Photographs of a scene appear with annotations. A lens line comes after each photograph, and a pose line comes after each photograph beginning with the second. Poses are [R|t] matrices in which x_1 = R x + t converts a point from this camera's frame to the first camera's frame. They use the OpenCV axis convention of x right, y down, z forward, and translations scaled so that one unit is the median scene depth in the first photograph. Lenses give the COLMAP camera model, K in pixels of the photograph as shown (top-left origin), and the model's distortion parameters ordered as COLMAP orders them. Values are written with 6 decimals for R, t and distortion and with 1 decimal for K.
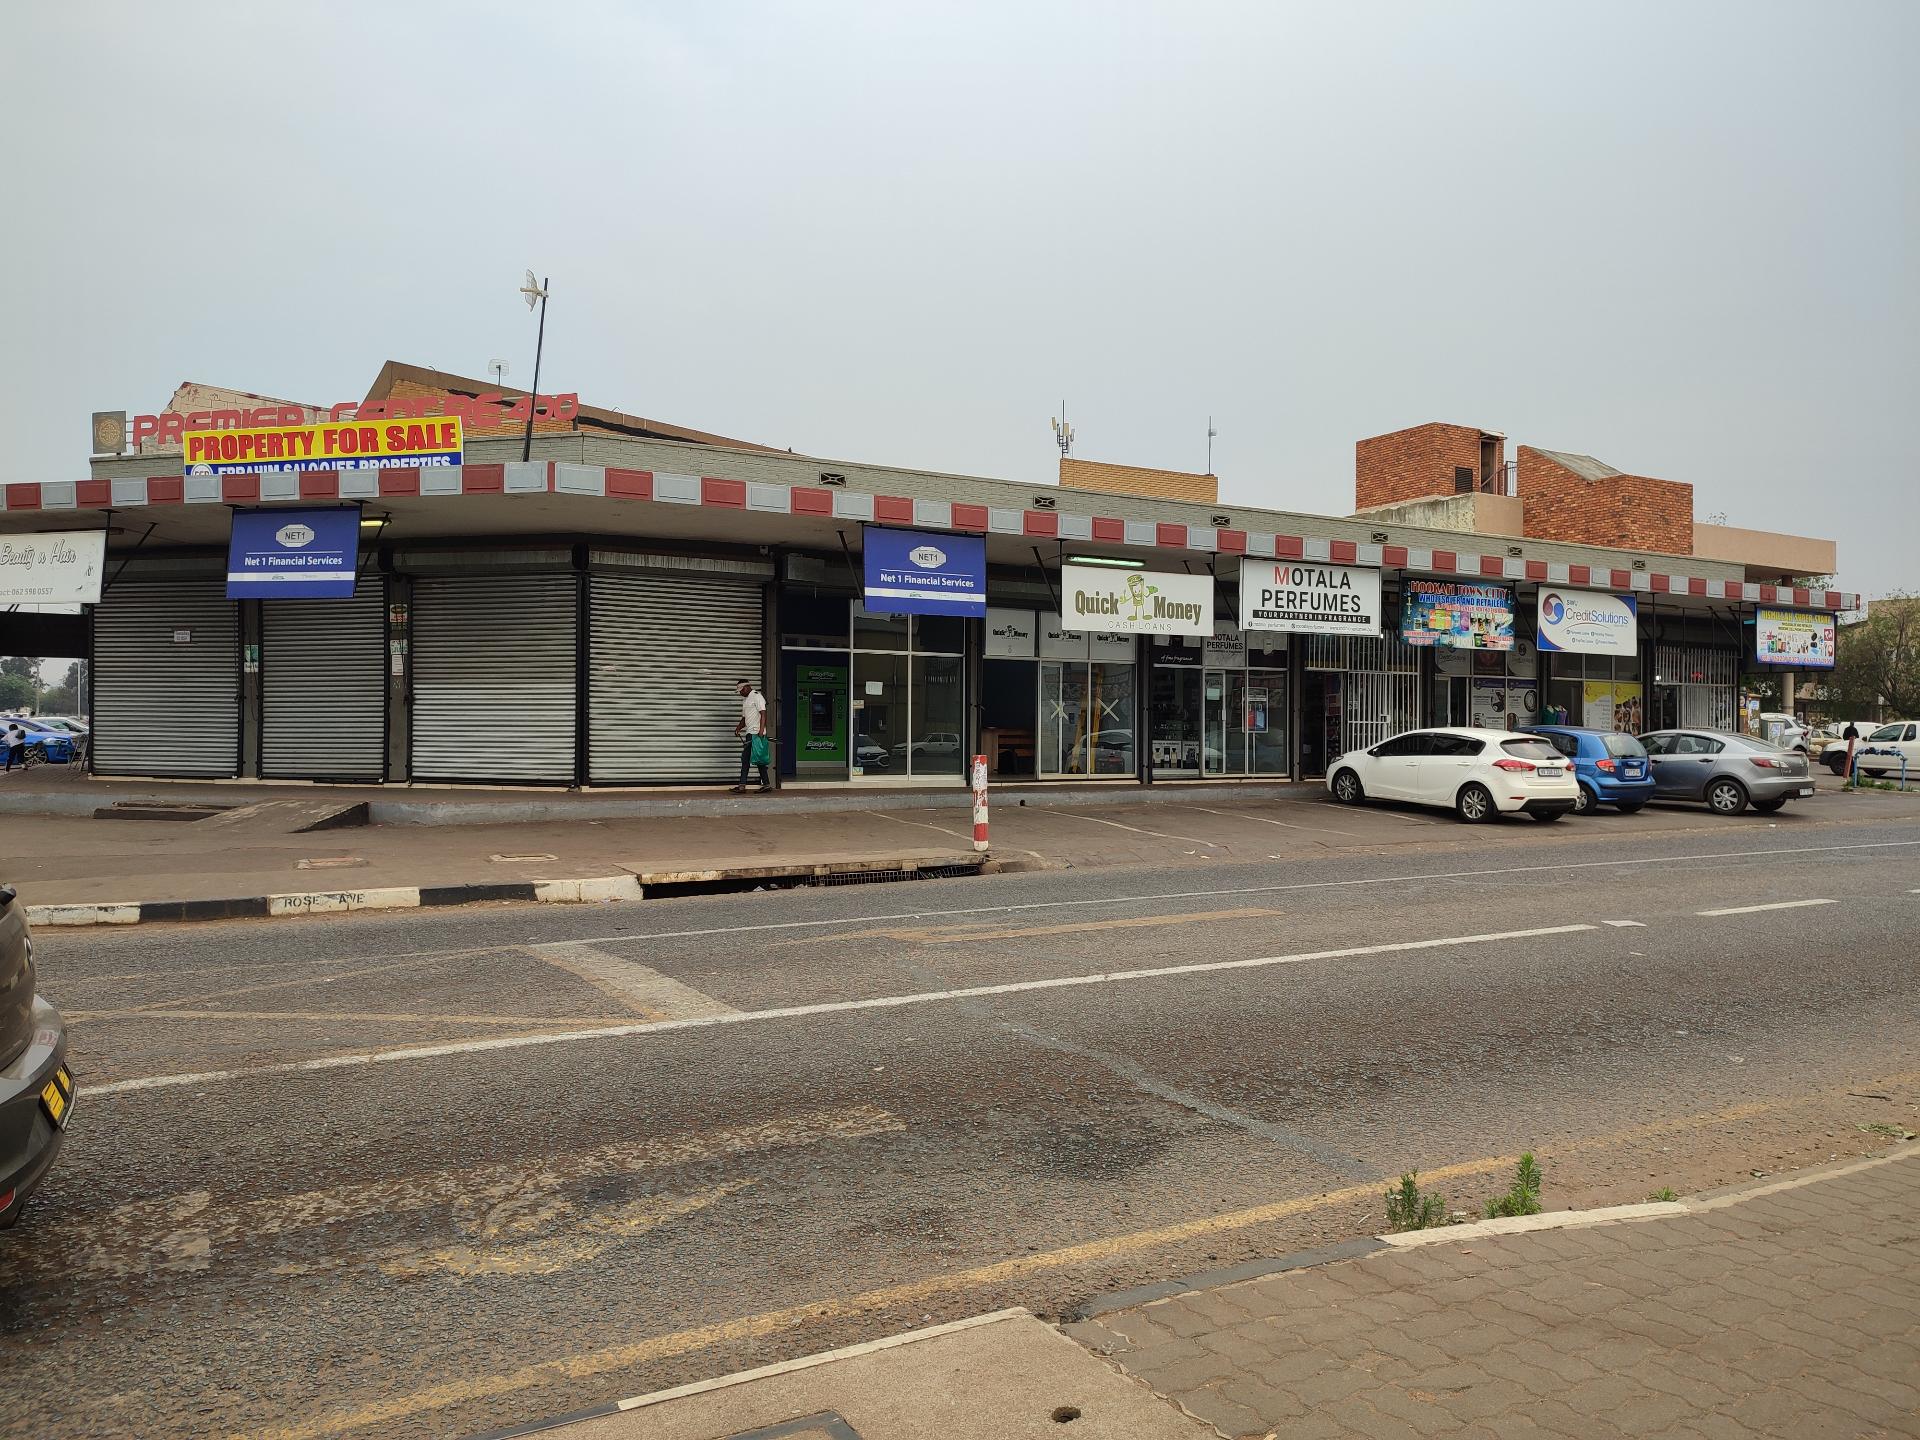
lens RADIAL K [[1355.5, 0, 960.0], [0, 1355.5, 720.0], [0, 0, 1]] dist [0.049395, -0.060970]
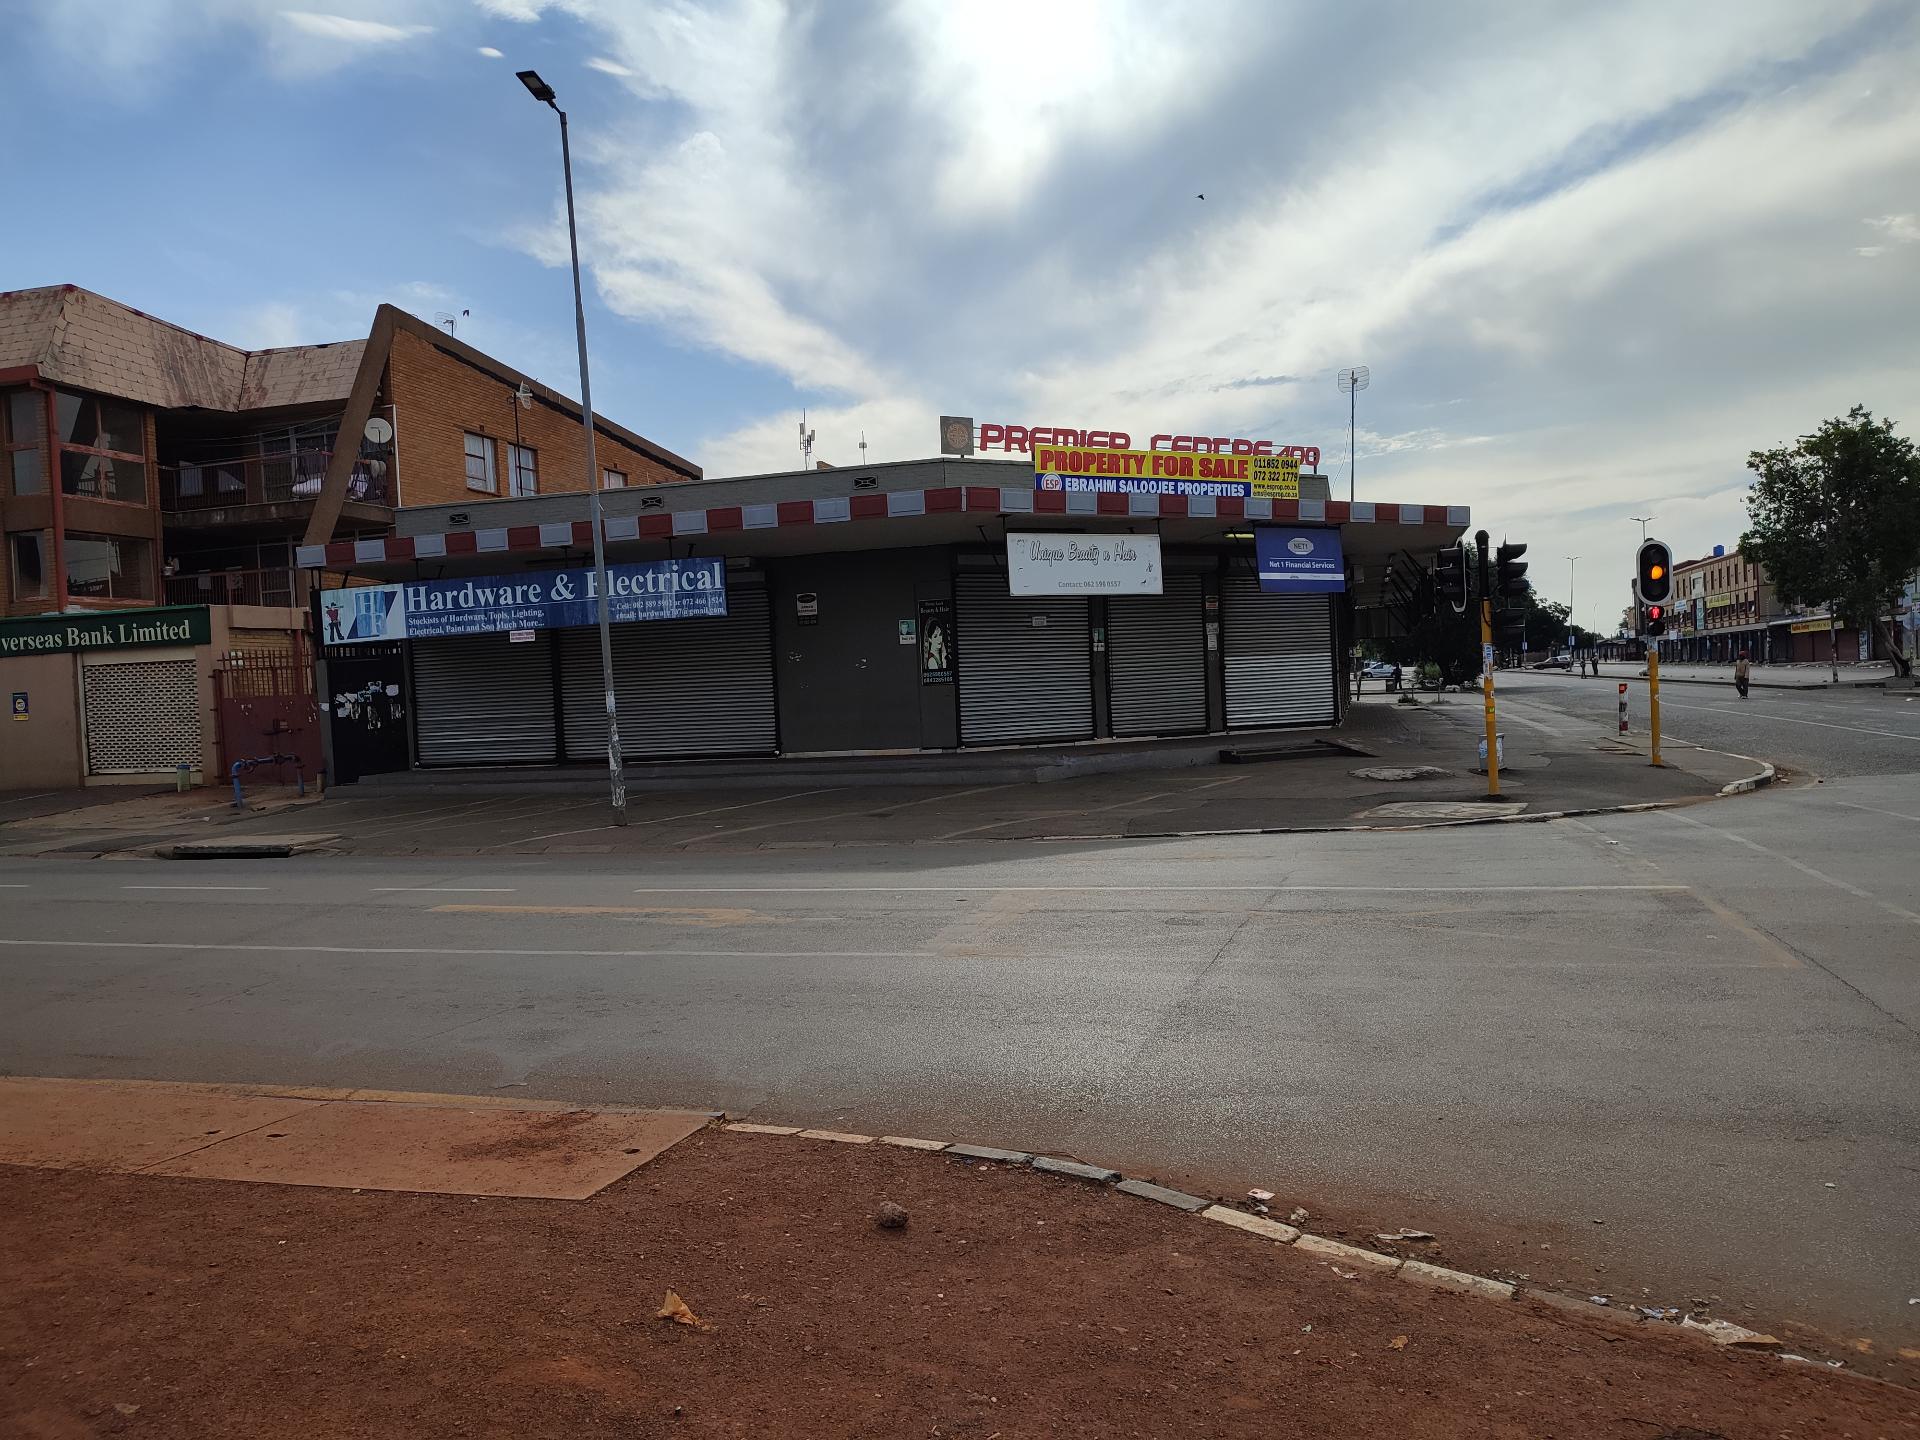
lens RADIAL K [[1354.1, 0, 963.0], [0, 1354.1, 716.0], [0, 0, 1]] dist [0.048060, -0.052088]
pose [[0.724441, -0.053209, 0.687280, -1.413350], [0.044635, 0.998545, 0.030259, -0.018788], [-0.687891, 0.008756, 0.725762, 0.213768]]
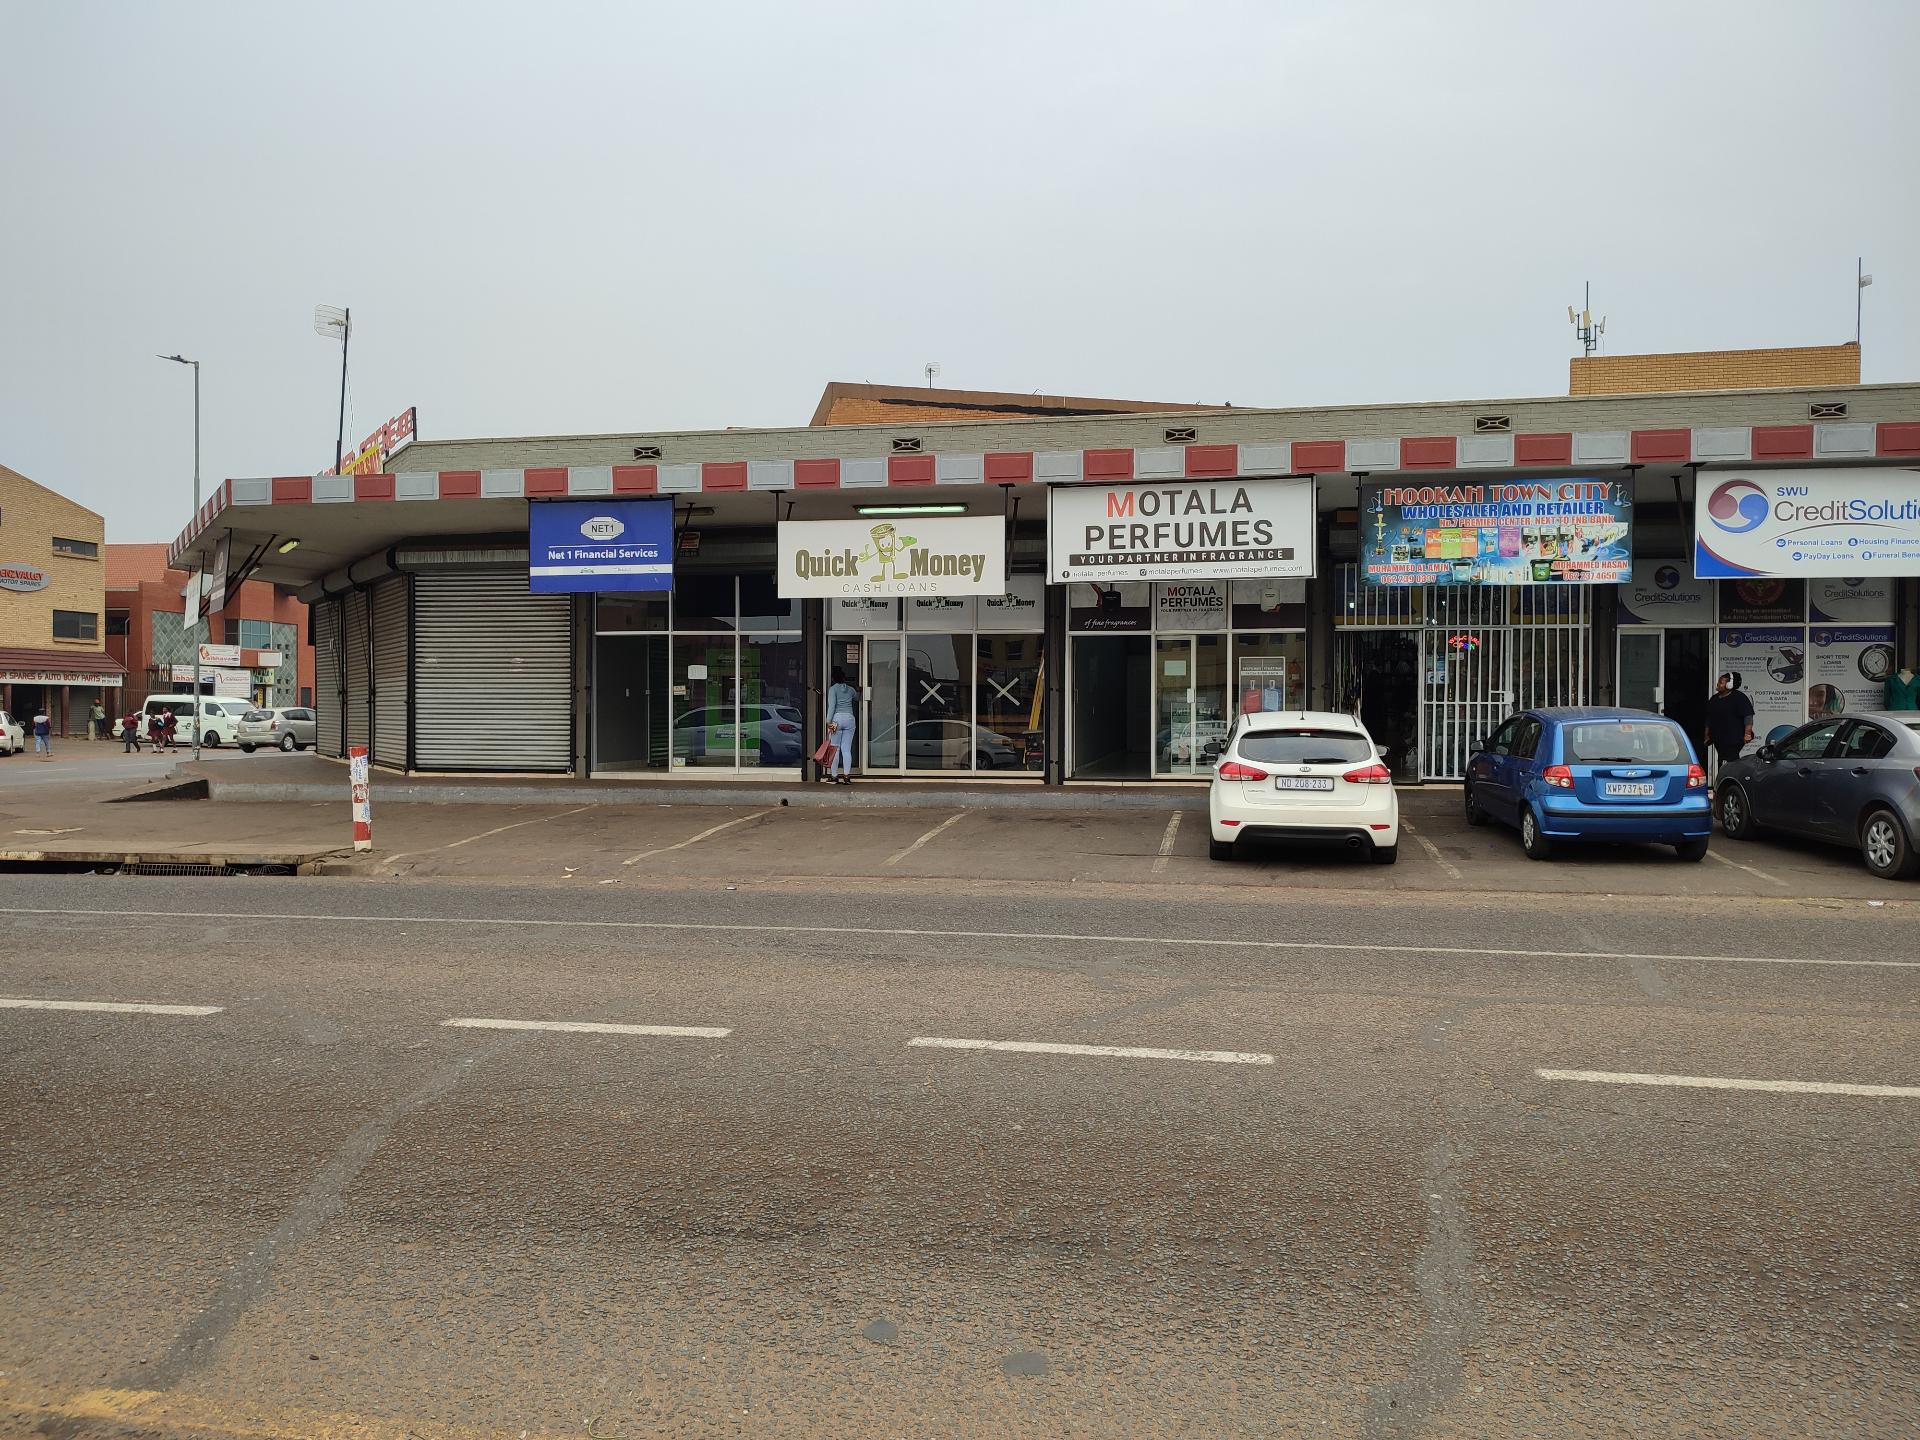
lens RADIAL K [[1357.6, 0, 969.4], [0, 1357.6, 720.3], [0, 0, 1]] dist [0.046981, -0.058083]
pose [[0.763794, -0.001085, -0.645459, 0.702158], [0.009027, 0.999919, 0.009002, 0.002599], [0.645397, -0.012702, 0.763742, 0.423876]]
